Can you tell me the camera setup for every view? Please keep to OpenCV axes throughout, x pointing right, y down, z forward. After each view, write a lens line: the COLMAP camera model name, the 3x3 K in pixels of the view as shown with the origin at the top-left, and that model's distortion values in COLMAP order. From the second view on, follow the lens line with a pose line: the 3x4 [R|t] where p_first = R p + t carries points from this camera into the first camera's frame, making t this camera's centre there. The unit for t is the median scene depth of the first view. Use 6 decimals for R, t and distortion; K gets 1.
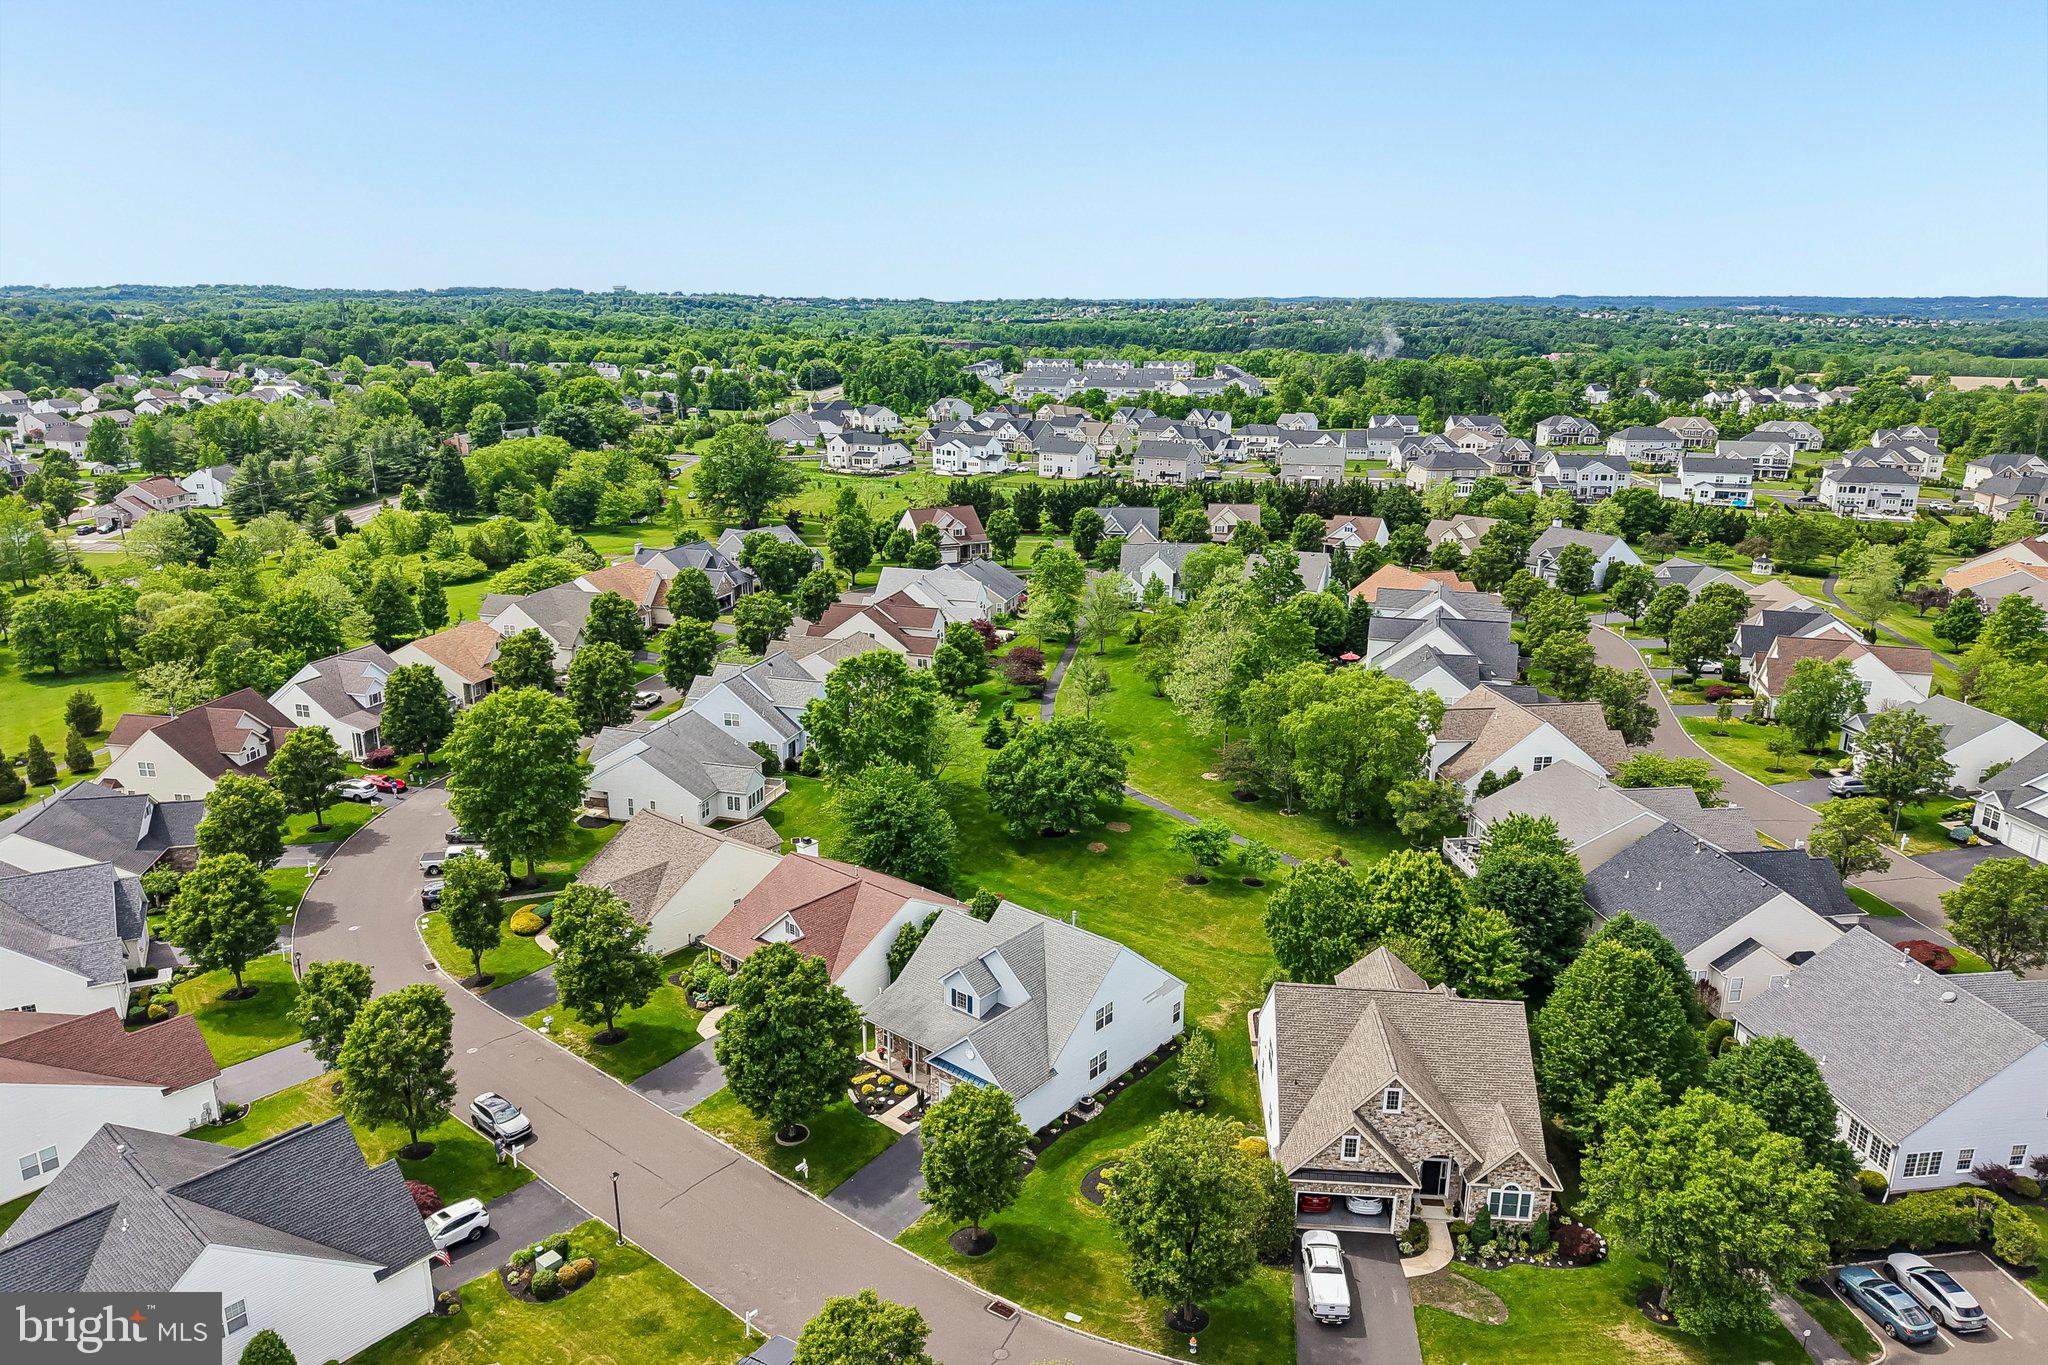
lens RADIAL K [[1362.9, 0, 1003.1], [0, 1362.9, 691.2], [0, 0, 1]] dist [0.051279, -0.060620]
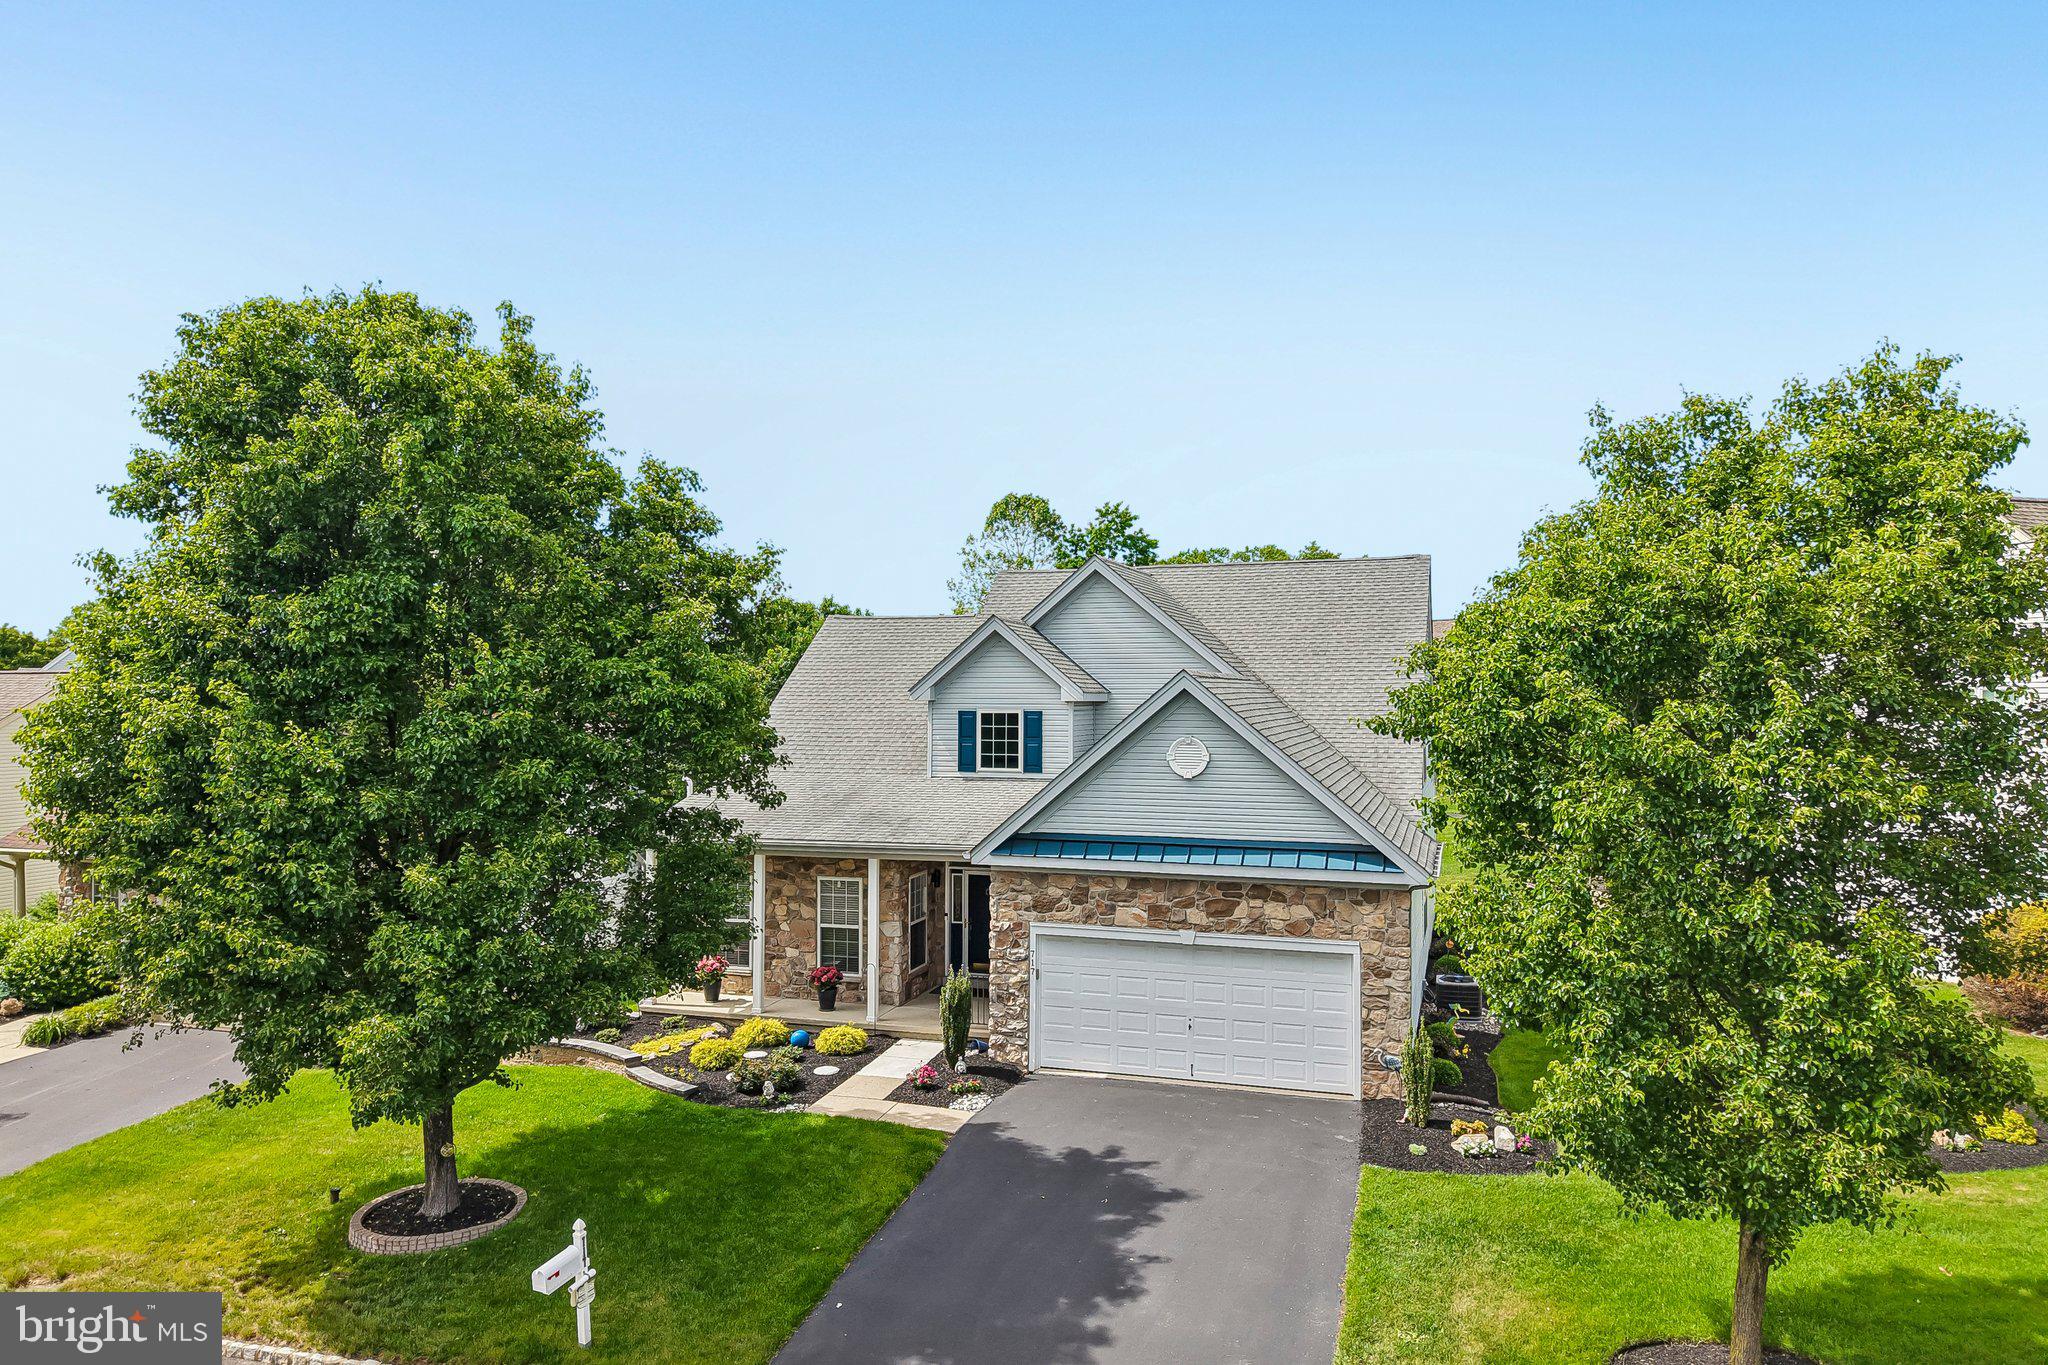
lens RADIAL K [[1362.9, 0, 1012.1], [0, 1362.9, 656.4], [0, 0, 1]] dist [0.051279, -0.060620]
pose [[0.924703, 0.001990, 0.380685, -0.033913], [0.109487, 0.956347, -0.270949, 0.068454], [-0.364606, 0.292227, 0.884119, 0.167533]]
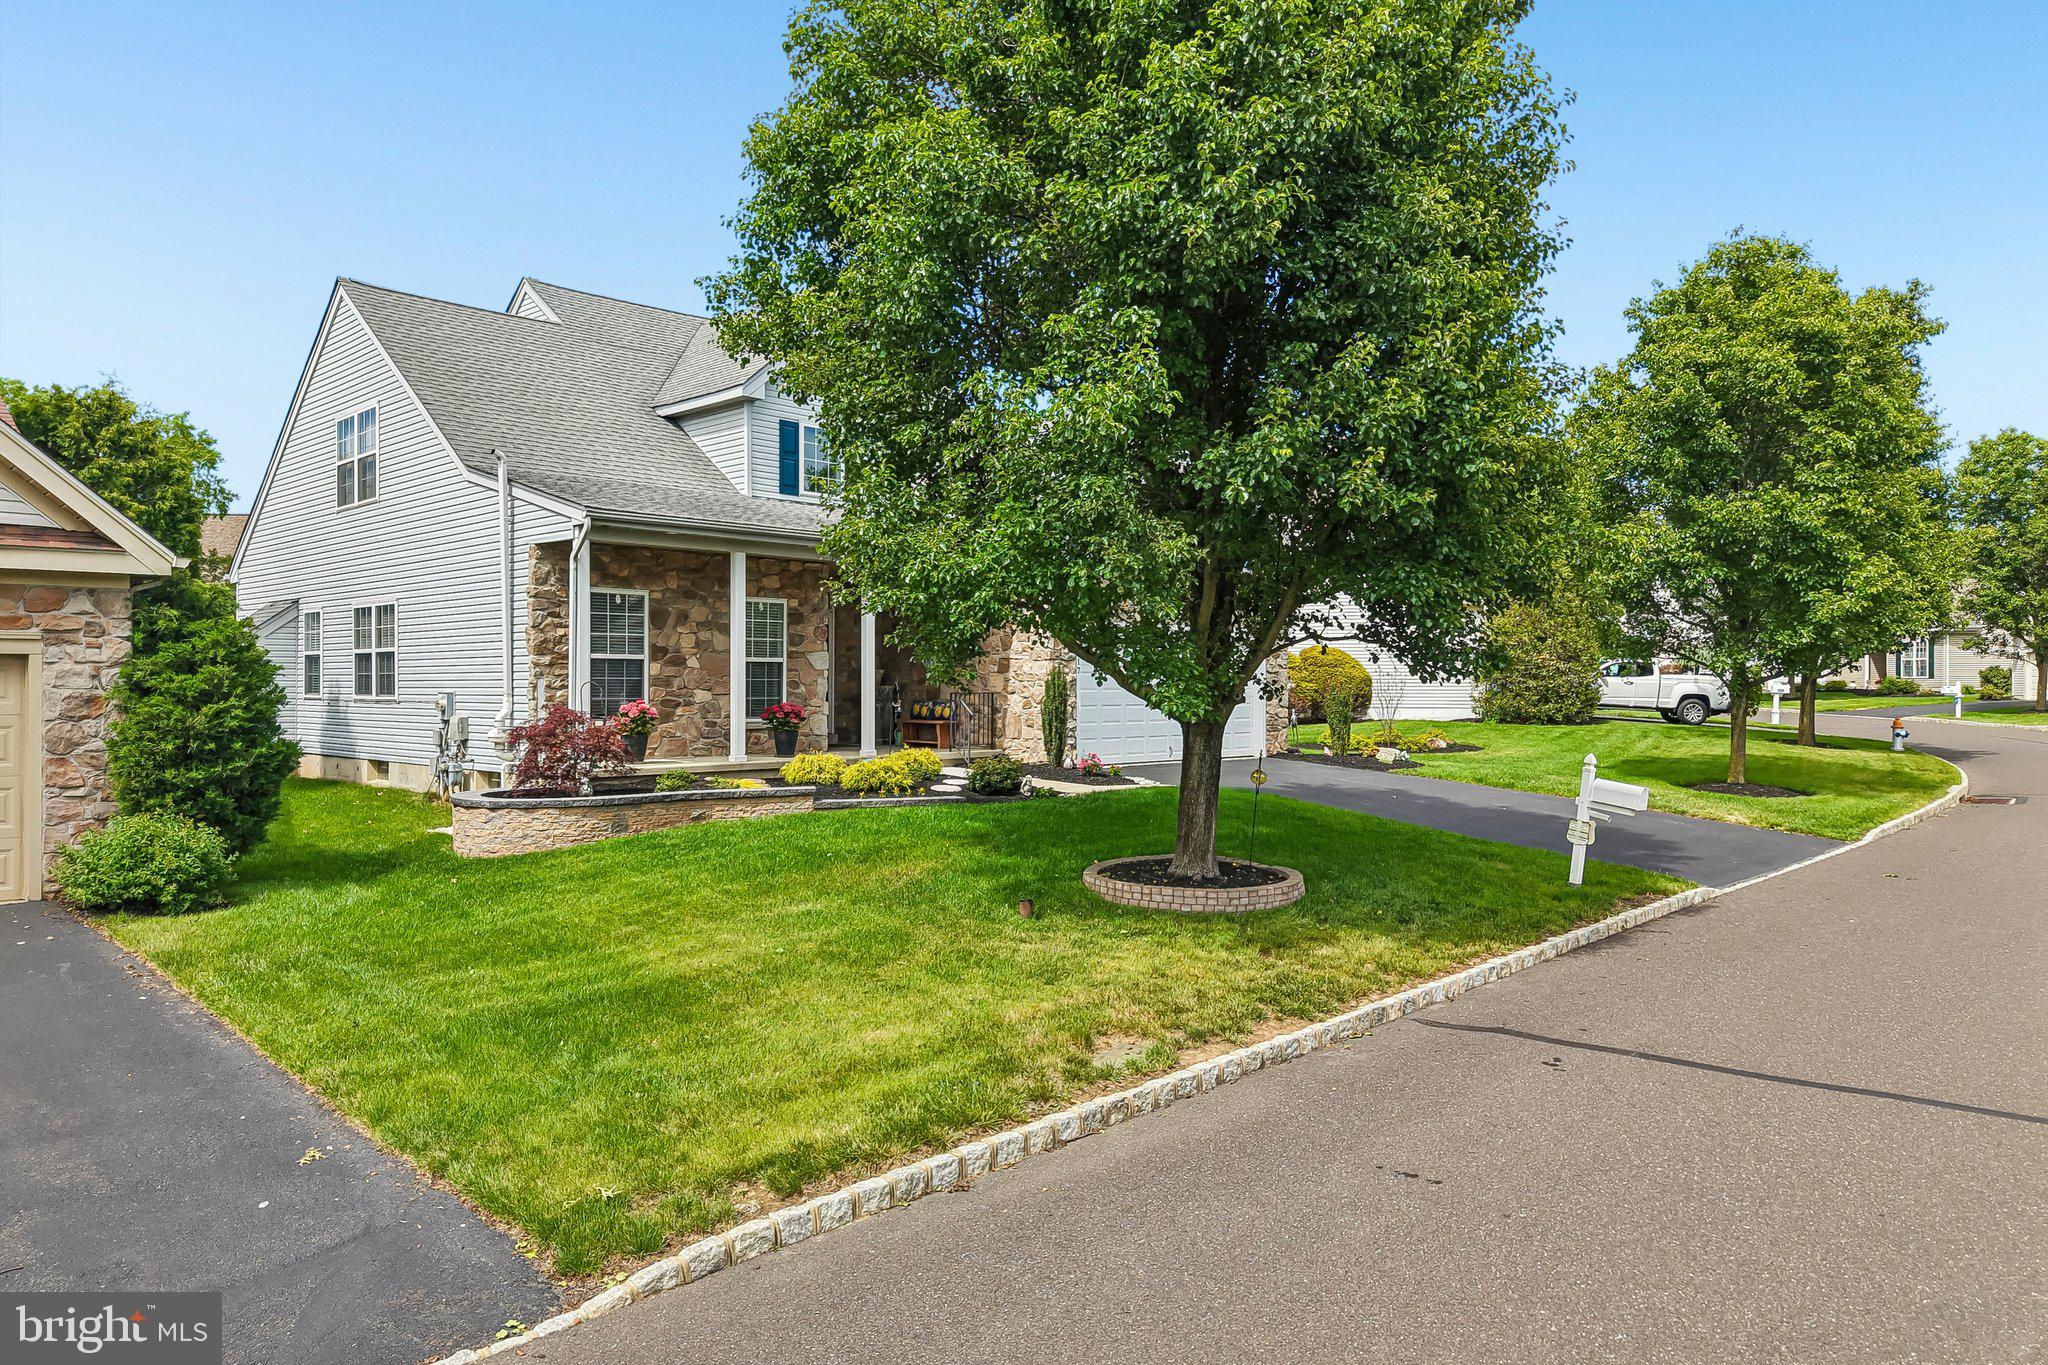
lens RADIAL K [[1362.9, 0, 1023.6], [0, 1362.9, 682.7], [0, 0, 1]] dist [0.051279, -0.060620]
pose [[0.086814, -0.008484, 0.996188, -0.069202], [0.264746, 0.964204, -0.014860, 0.066325], [-0.960402, 0.265027, 0.085952, 0.221269]]
